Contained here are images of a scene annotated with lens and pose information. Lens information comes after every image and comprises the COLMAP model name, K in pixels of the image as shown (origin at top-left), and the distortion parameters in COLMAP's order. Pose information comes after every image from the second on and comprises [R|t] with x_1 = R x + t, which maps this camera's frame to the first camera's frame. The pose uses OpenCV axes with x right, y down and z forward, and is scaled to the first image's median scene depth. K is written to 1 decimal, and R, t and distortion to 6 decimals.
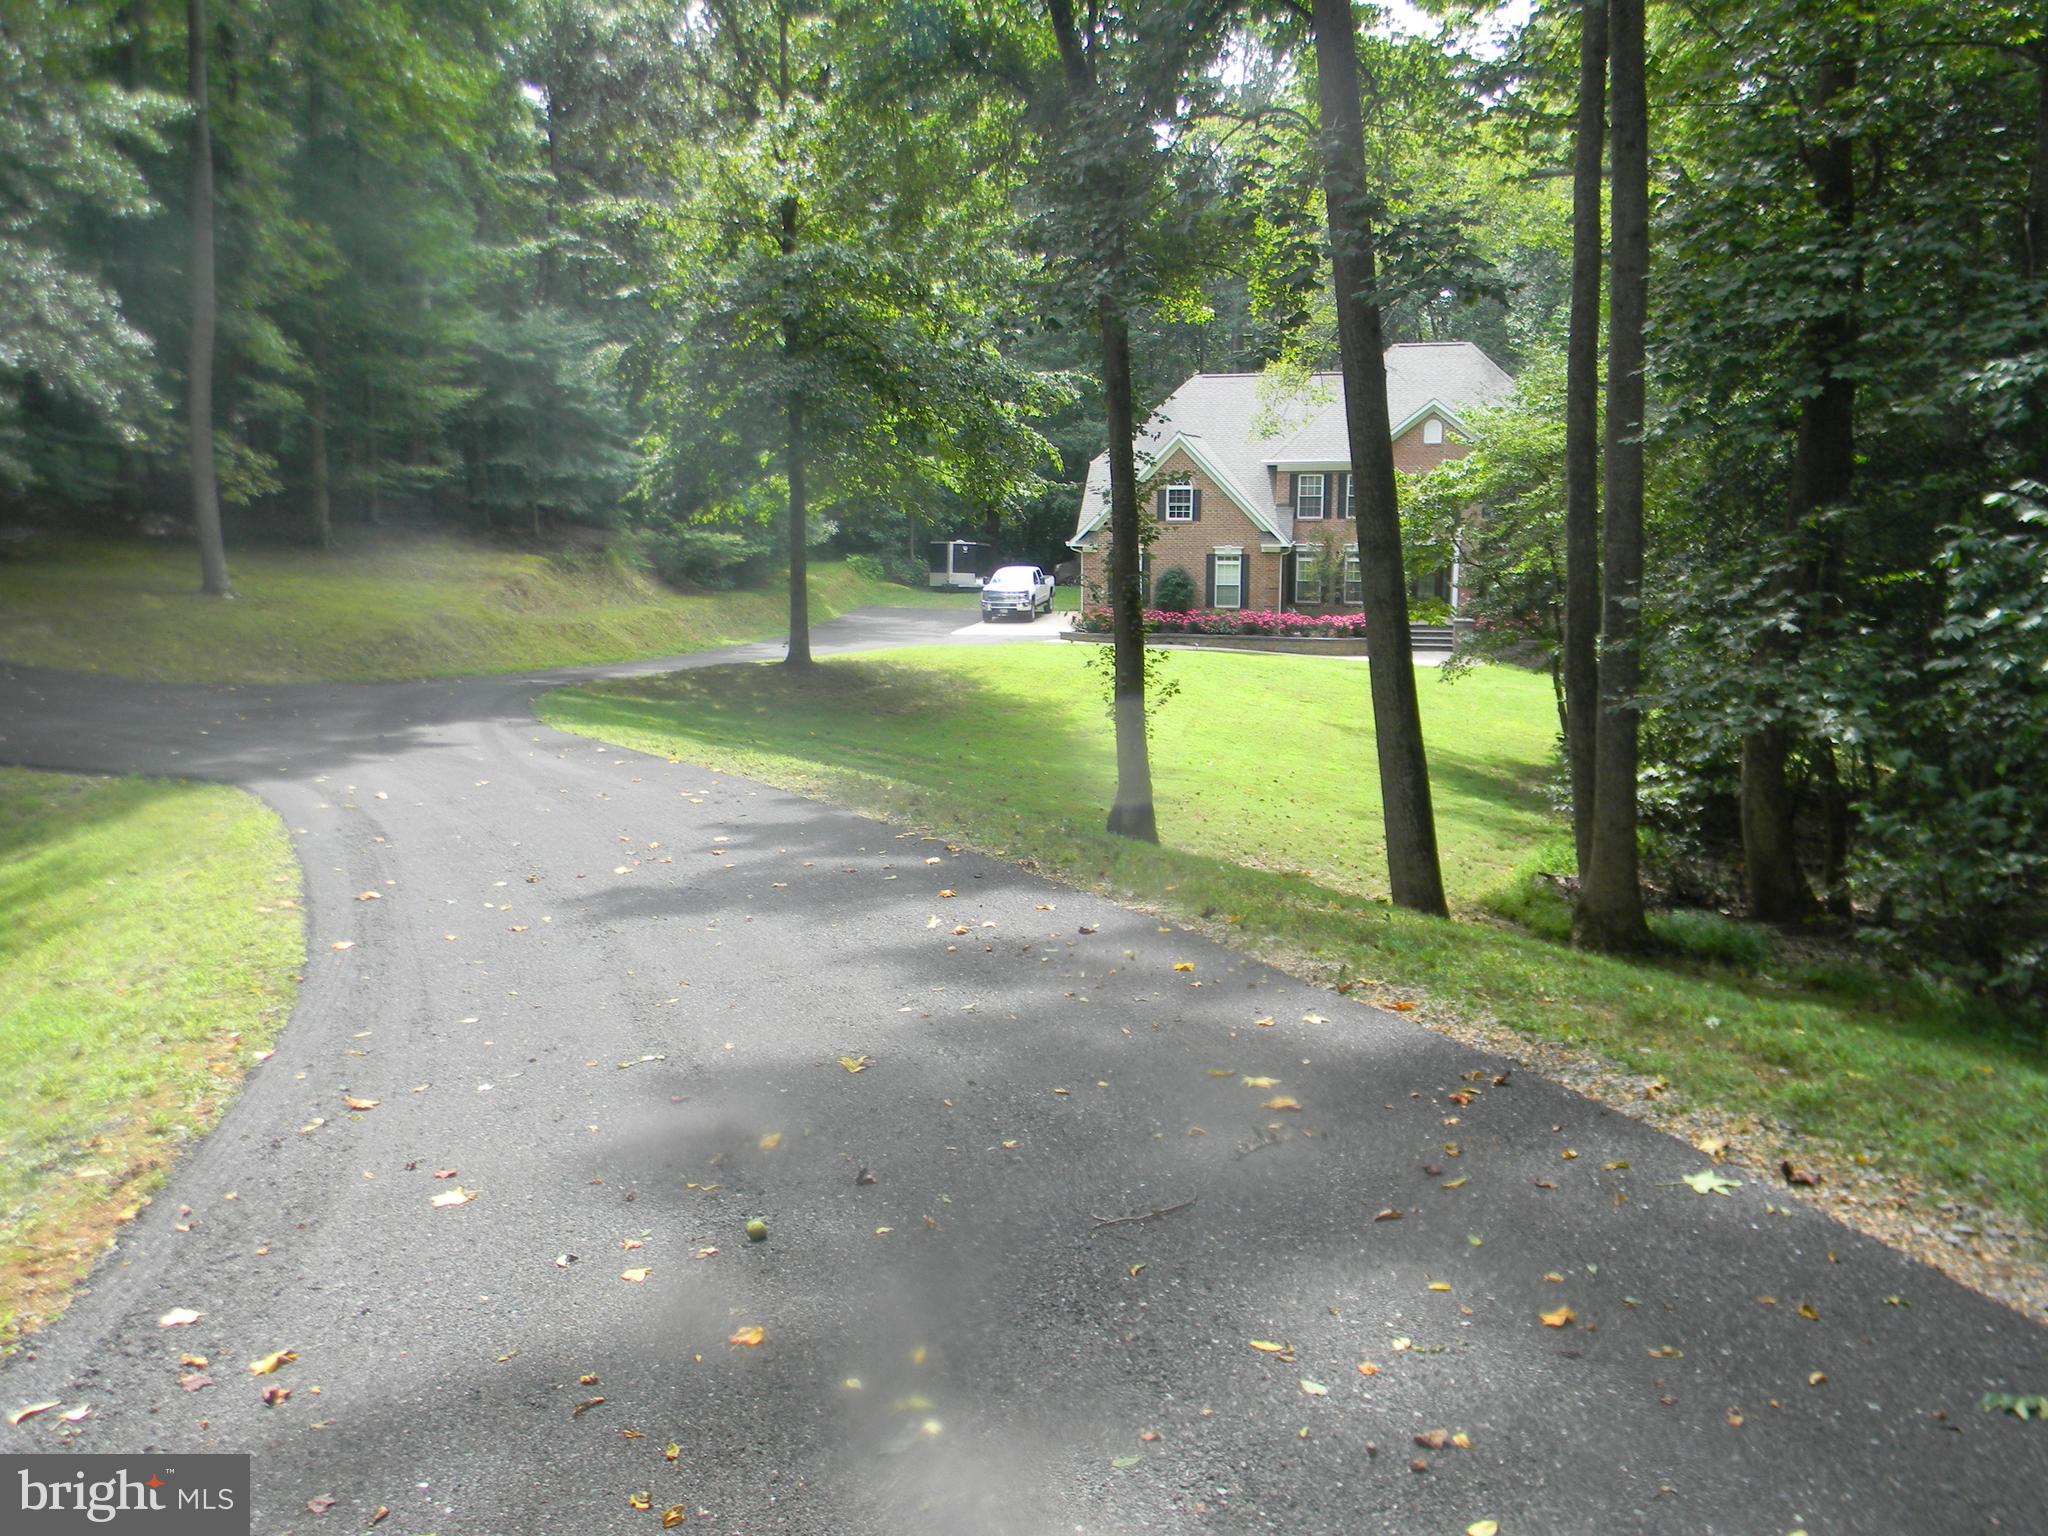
lens RADIAL K [[1691.4, 0, 1007.5], [0, 1691.4, 762.8], [0, 0, 1]] dist [0.049849, -0.037994]
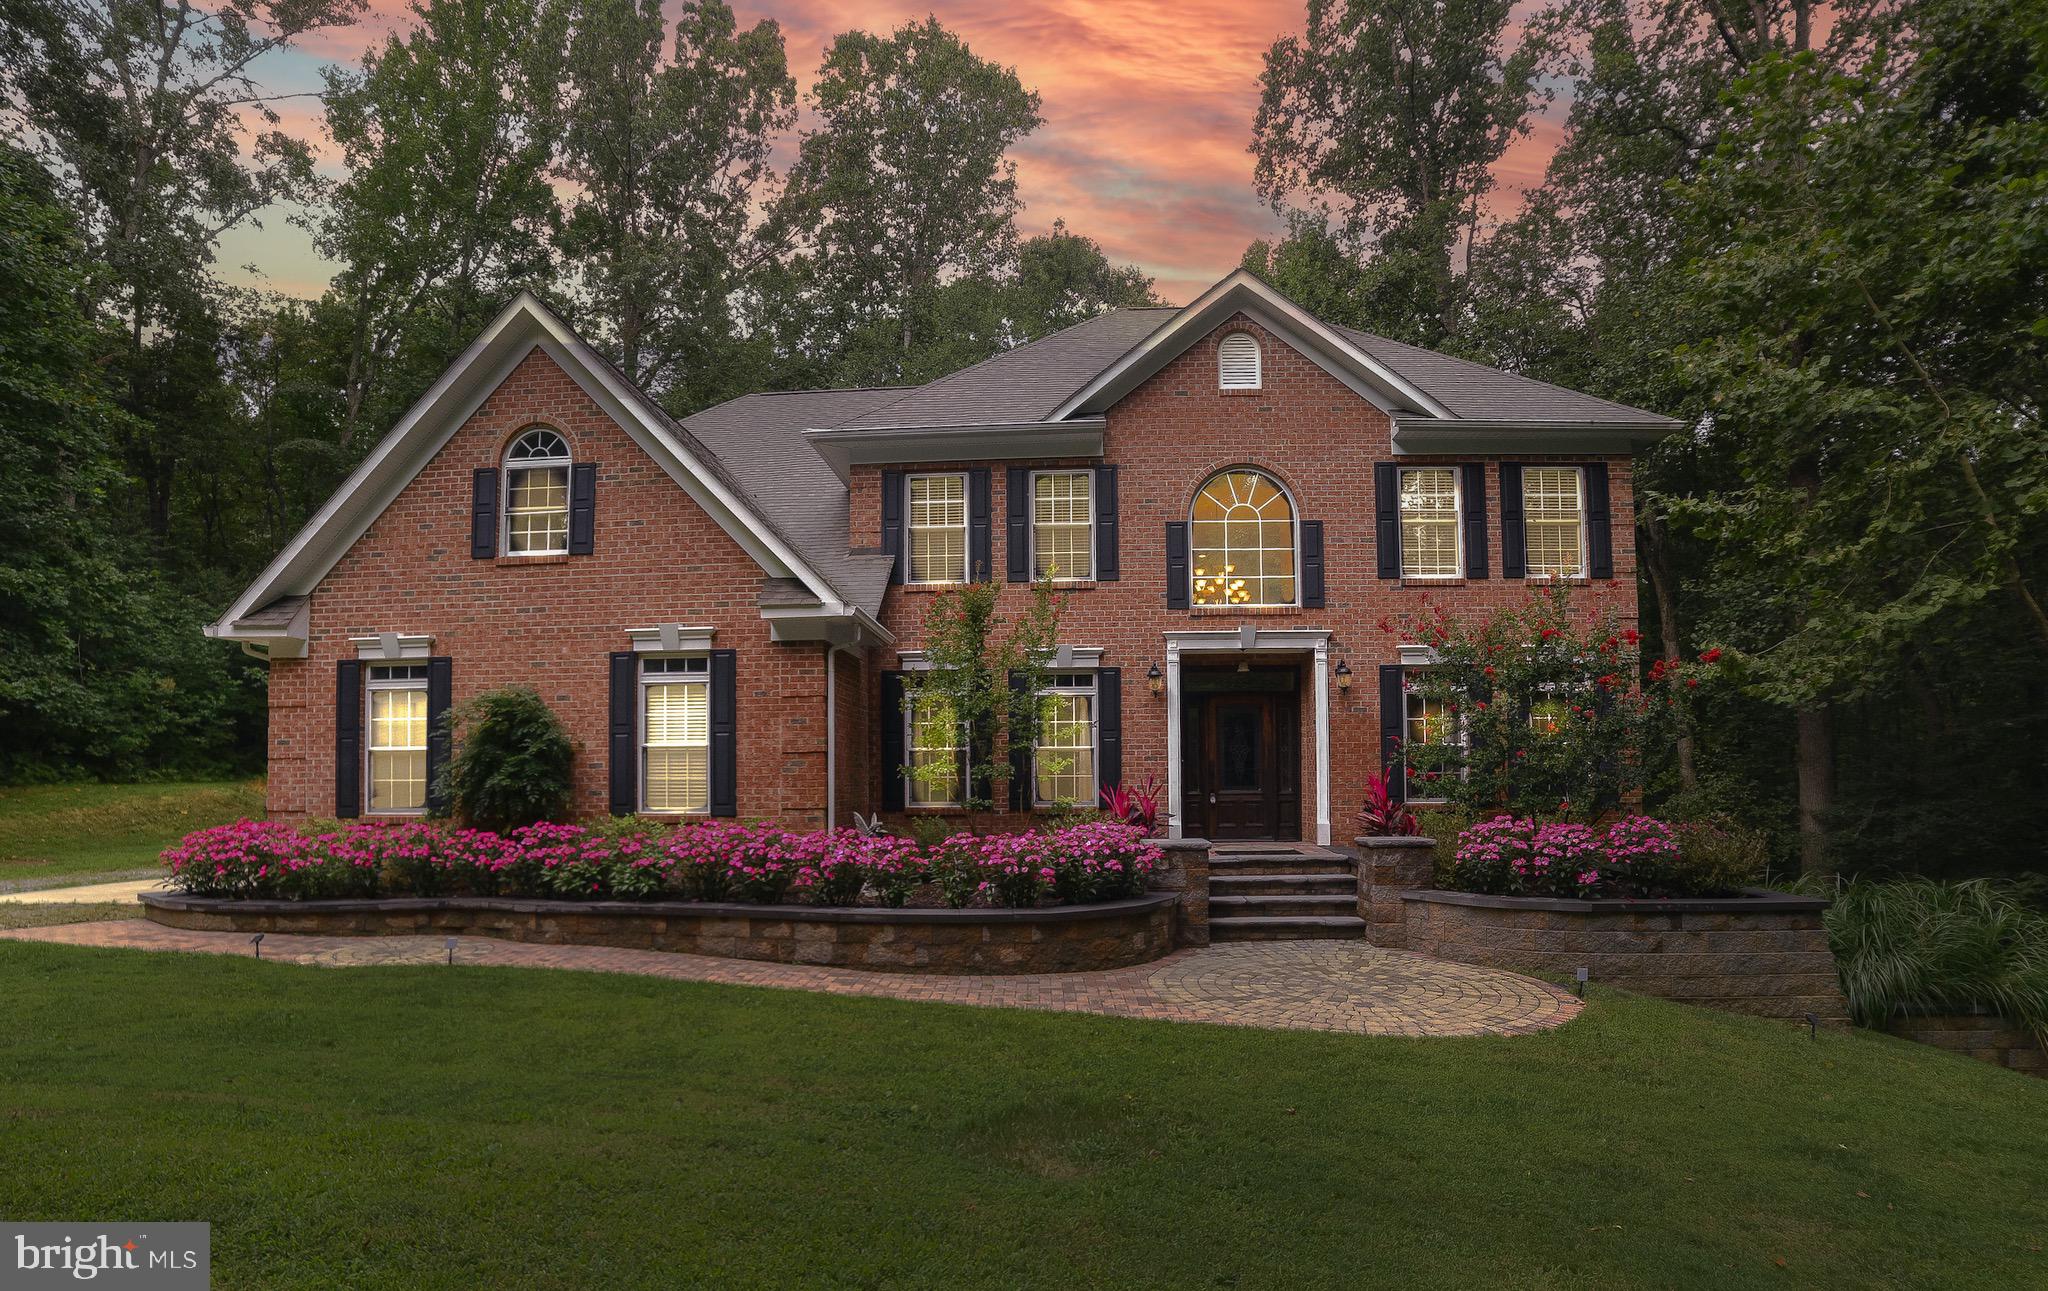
lens RADIAL K [[1065.7, 0, 948.9], [0, 1065.7, 744.2], [0, 0, 1]] dist [-0.075974, 0.005020]
pose [[0.994964, 0.000991, 0.100230, 0.161692], [0.019749, 0.978412, -0.205717, -0.062801], [-0.098270, 0.206661, 0.973465, 0.798709]]
